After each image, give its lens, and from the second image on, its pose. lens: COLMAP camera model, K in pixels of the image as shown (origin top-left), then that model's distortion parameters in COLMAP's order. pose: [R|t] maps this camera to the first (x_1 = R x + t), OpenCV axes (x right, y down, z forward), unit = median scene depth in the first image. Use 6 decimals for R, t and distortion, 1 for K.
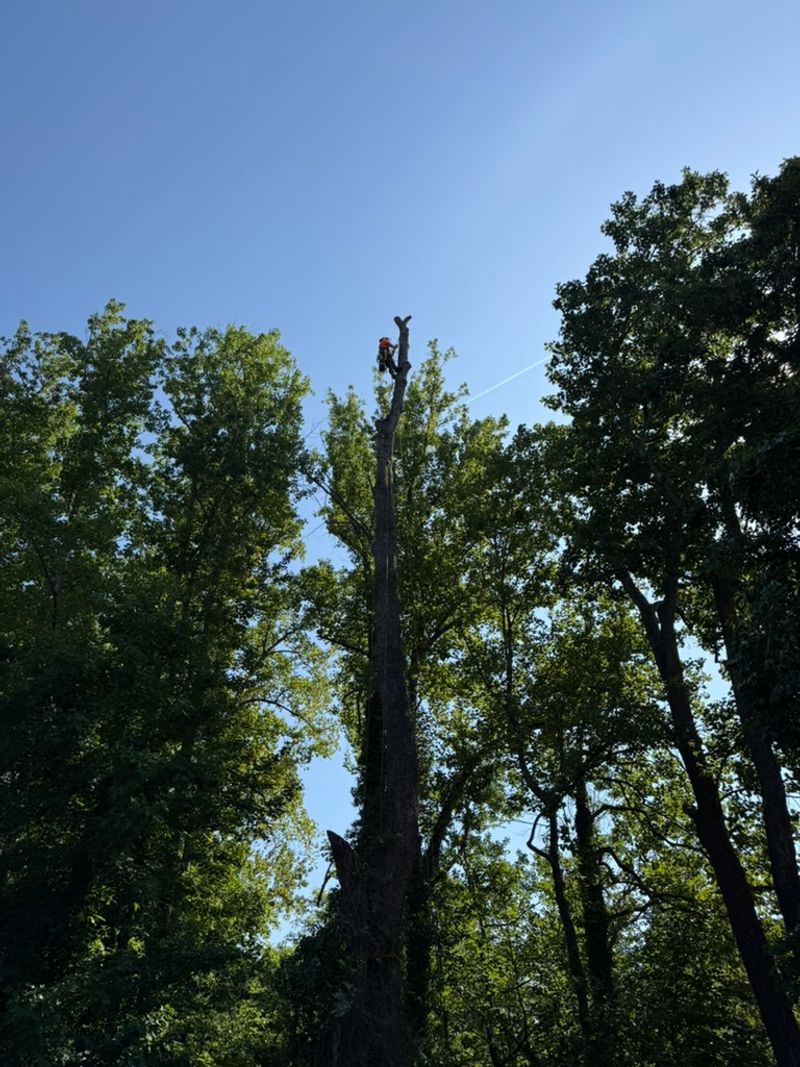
lens RADIAL K [[731.2, 0, 400.0], [0, 731.2, 533.5], [0, 0, 1]] dist [-0.002164, -0.003809]
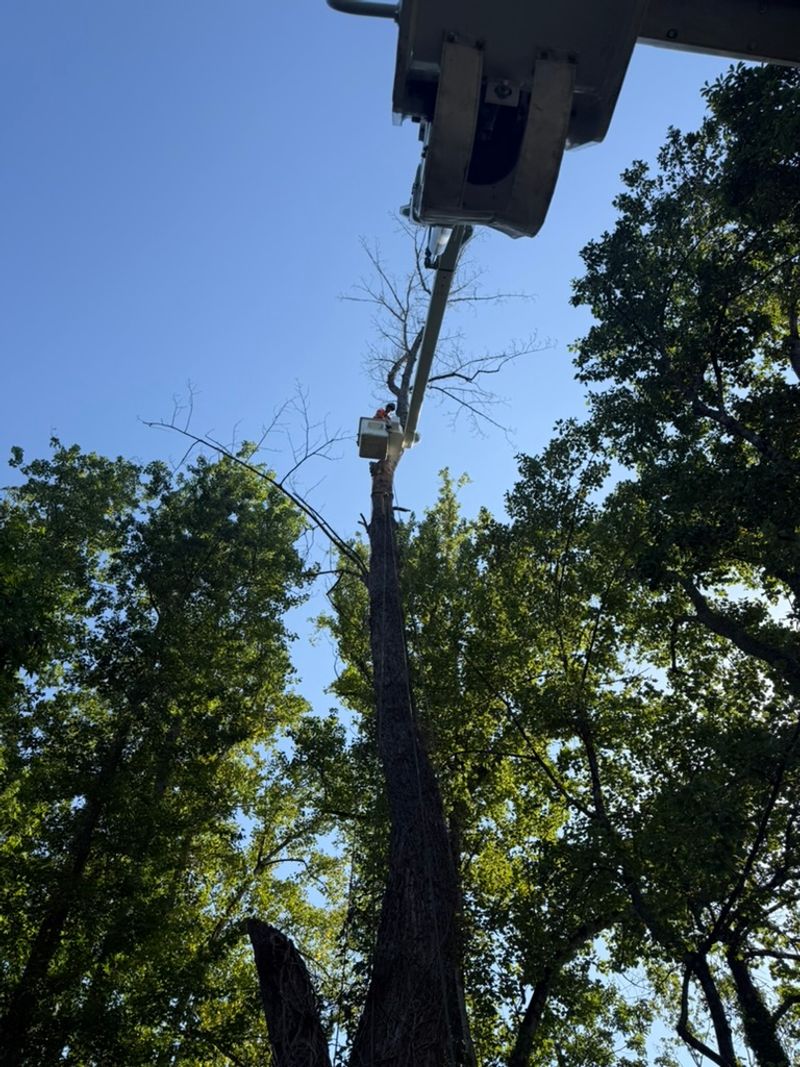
lens RADIAL K [[731.2, 0, 400.0], [0, 731.2, 533.5], [0, 0, 1]] dist [-0.002164, -0.003809]
pose [[0.995884, -0.086592, -0.026774, 0.010002], [0.070842, 0.927910, -0.366011, 0.154675], [0.056538, 0.362608, 0.930225, 0.216215]]
